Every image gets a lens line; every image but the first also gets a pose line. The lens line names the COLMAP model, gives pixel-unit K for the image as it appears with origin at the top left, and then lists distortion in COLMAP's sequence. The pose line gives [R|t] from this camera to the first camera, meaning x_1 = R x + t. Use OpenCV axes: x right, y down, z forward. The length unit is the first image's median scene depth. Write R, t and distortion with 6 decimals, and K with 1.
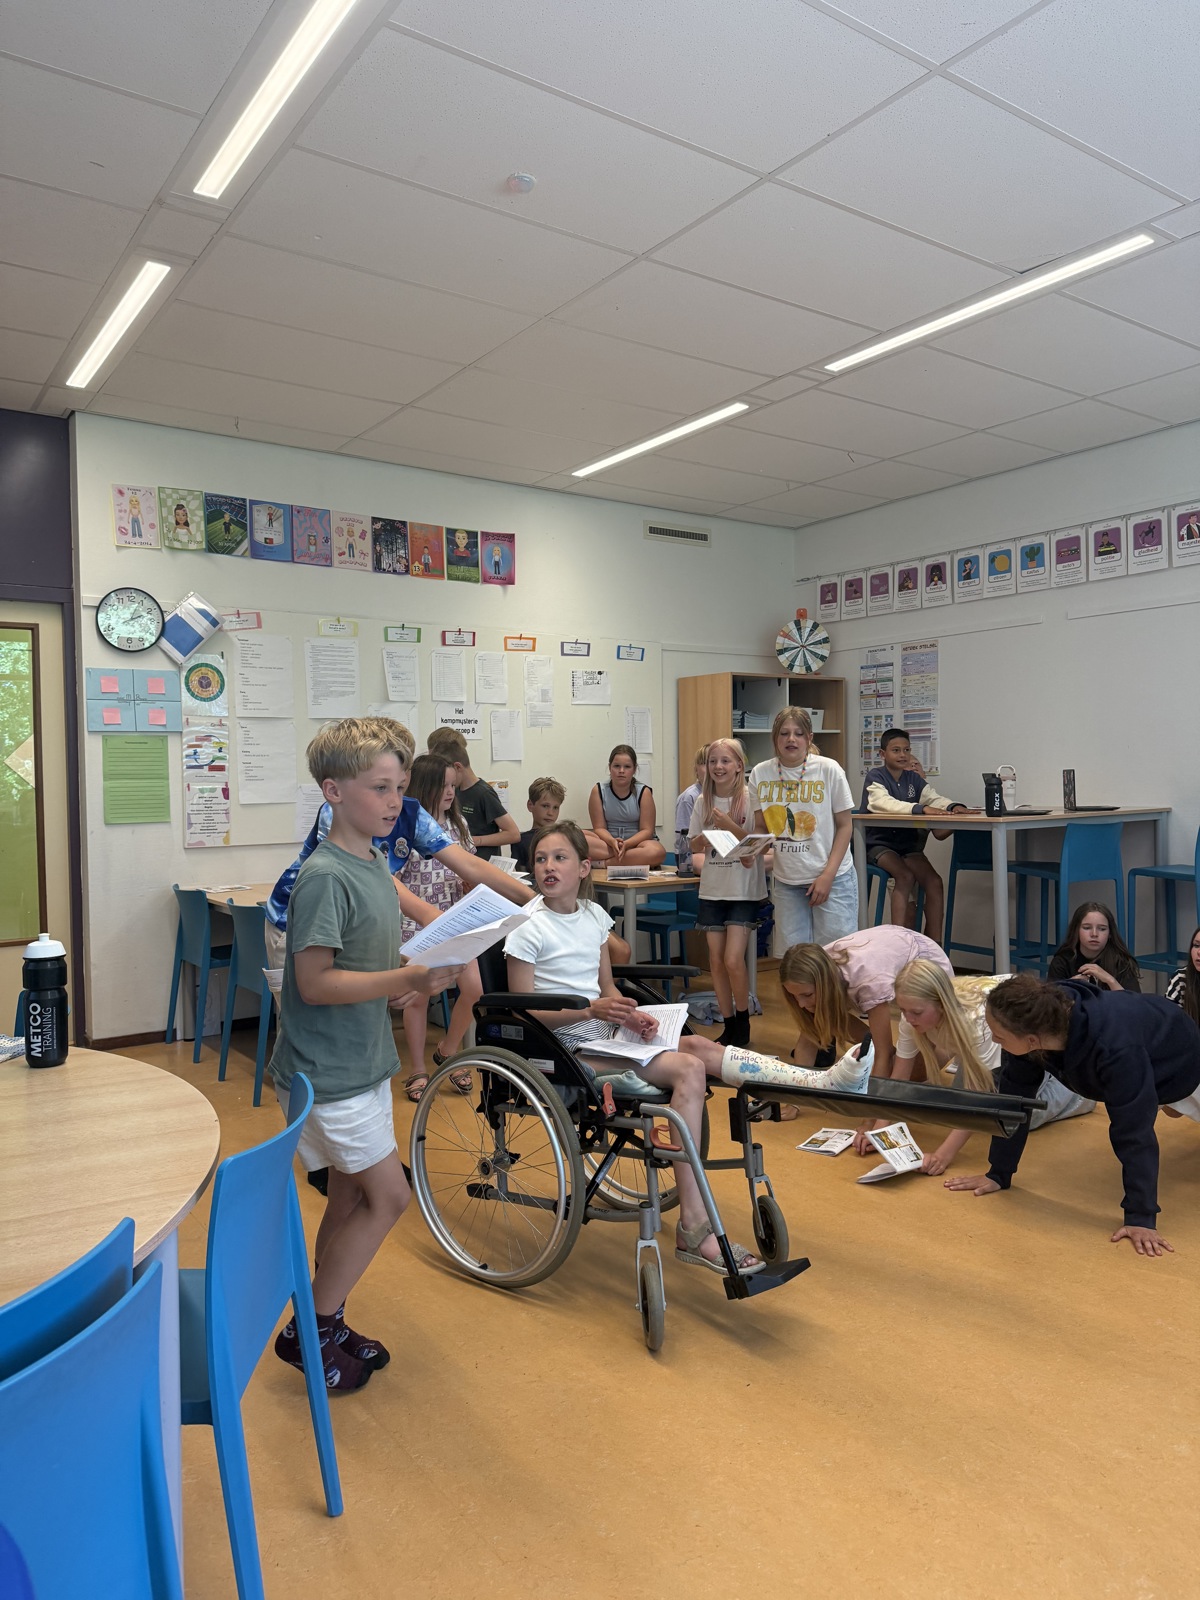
lens RADIAL K [[1119.2, 0, 598.2], [0, 1119.2, 797.6], [0, 0, 1]] dist [0.001751, -0.000025]
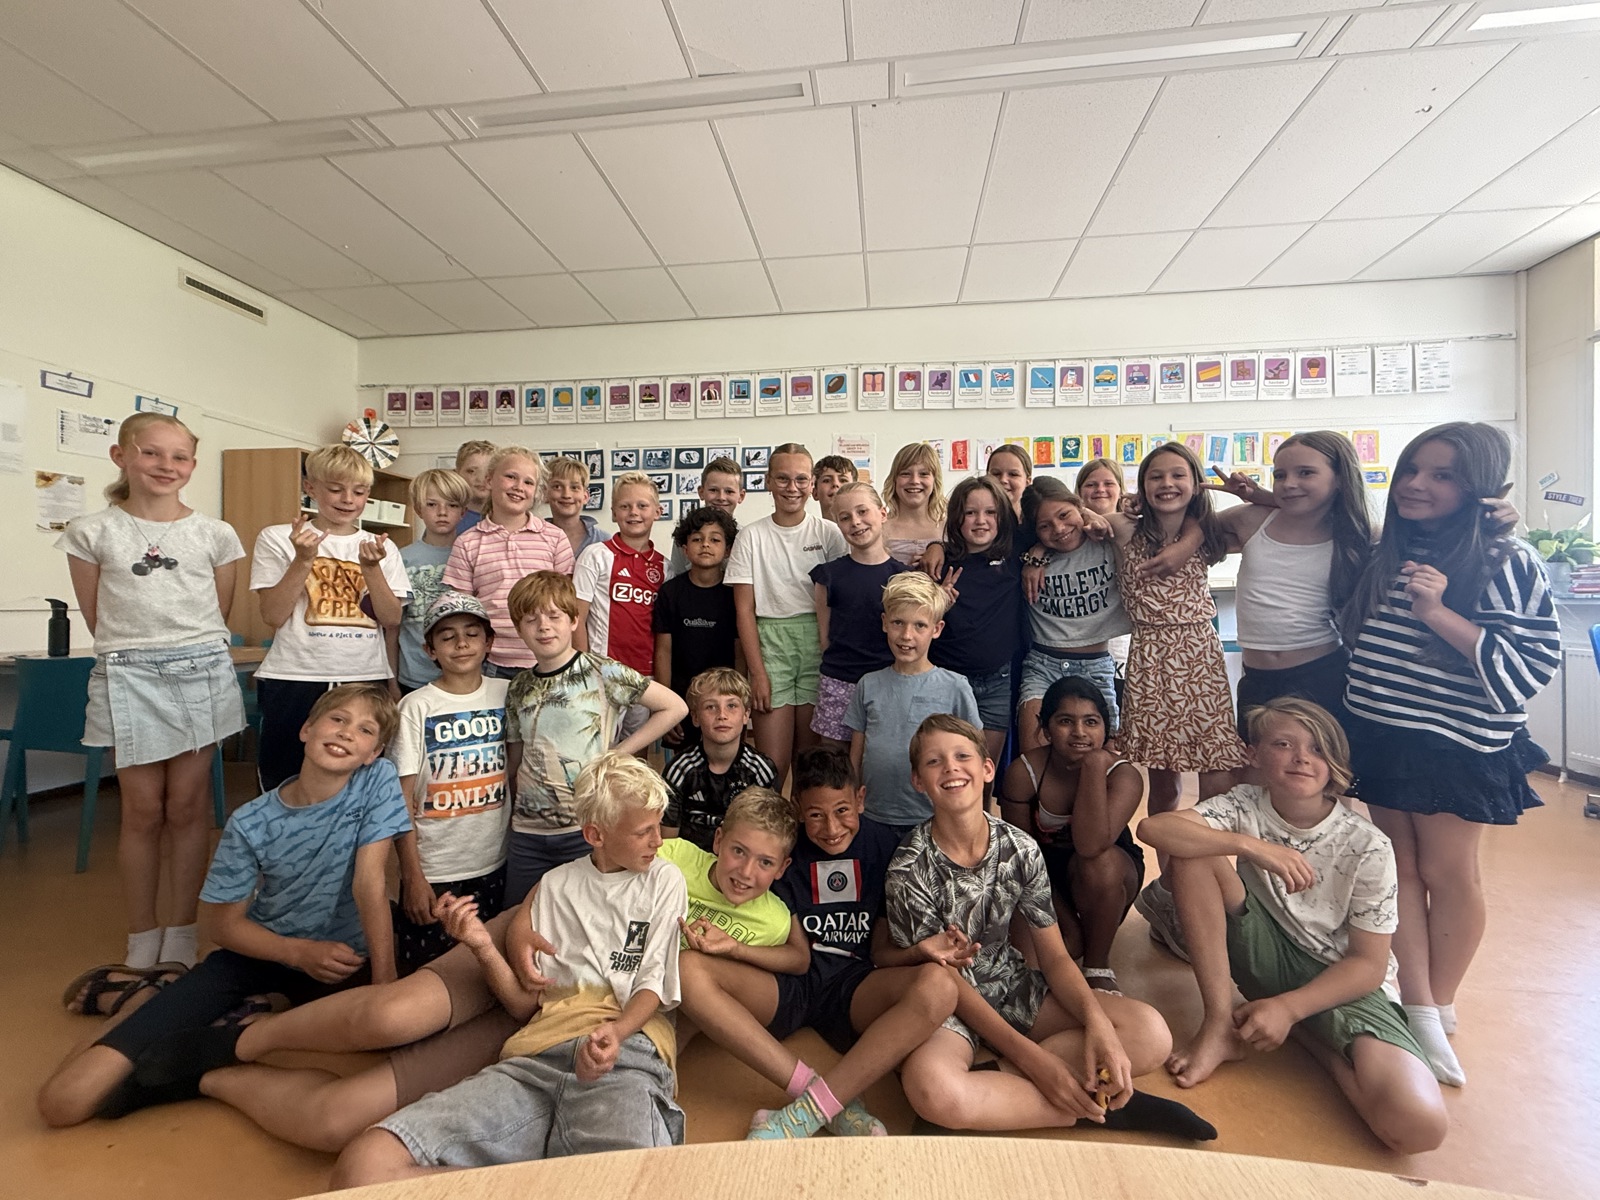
lens RADIAL K [[684.6, 0, 801.8], [0, 684.6, 592.5], [0, 0, 1]] dist [0.001561, 0.000221]
pose [[0.677081, 0.014479, 0.735766, -0.021678], [0.005692, 0.999673, -0.024911, 0.028488], [-0.735886, 0.021055, 0.676778, 0.266733]]
